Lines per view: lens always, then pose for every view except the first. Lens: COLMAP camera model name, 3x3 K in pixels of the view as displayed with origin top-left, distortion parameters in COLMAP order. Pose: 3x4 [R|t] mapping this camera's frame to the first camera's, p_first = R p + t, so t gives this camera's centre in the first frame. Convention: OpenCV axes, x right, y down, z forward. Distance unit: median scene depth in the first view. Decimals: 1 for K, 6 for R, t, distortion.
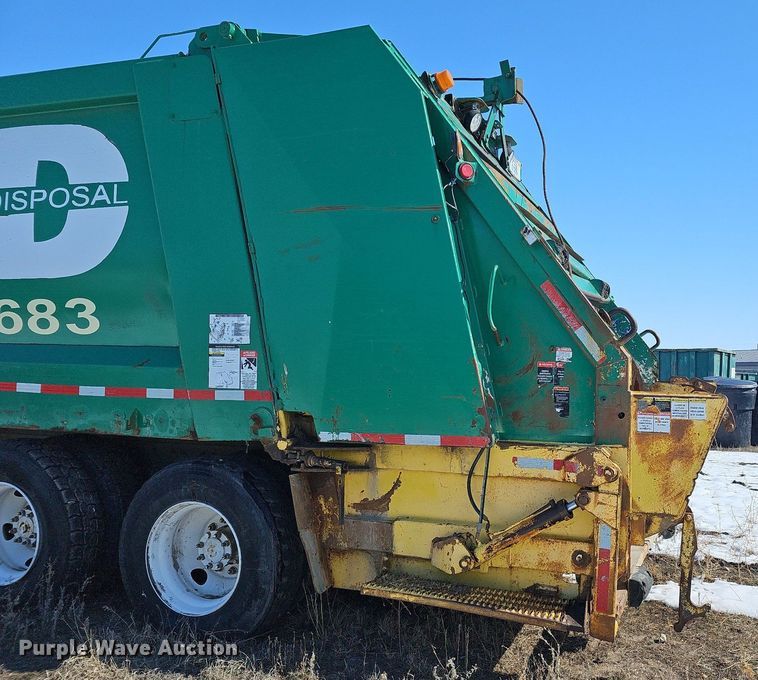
lens RADIAL K [[650.6, 0, 379.0], [0, 650.6, 354.8], [0, 0, 1]] dist [0.004450, 0.006942]
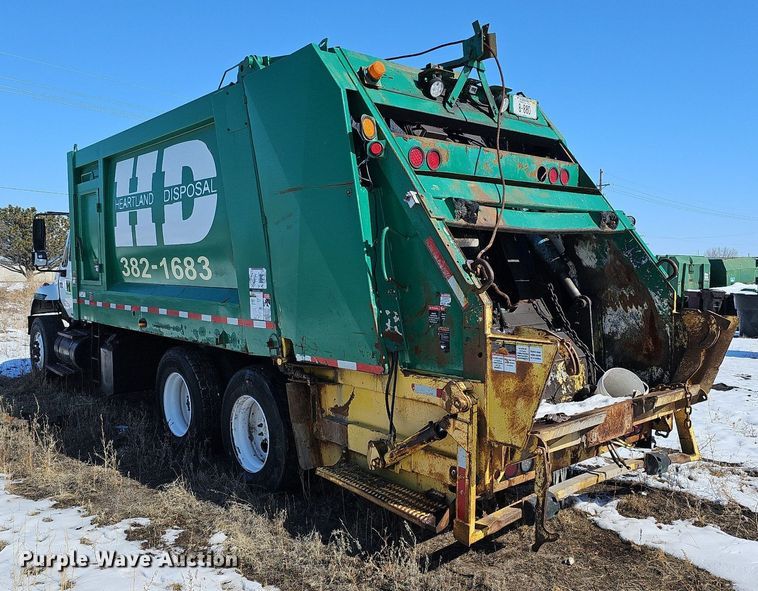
lens RADIAL K [[637.1, 0, 379.0], [0, 637.1, 295.5], [0, 0, 1]] dist [0.009073, 0.003646]
pose [[0.831462, 0.002011, -0.555578, 0.777776], [0.039460, 0.997254, 0.062663, -0.079930], [0.554179, -0.074025, 0.829100, -0.009899]]
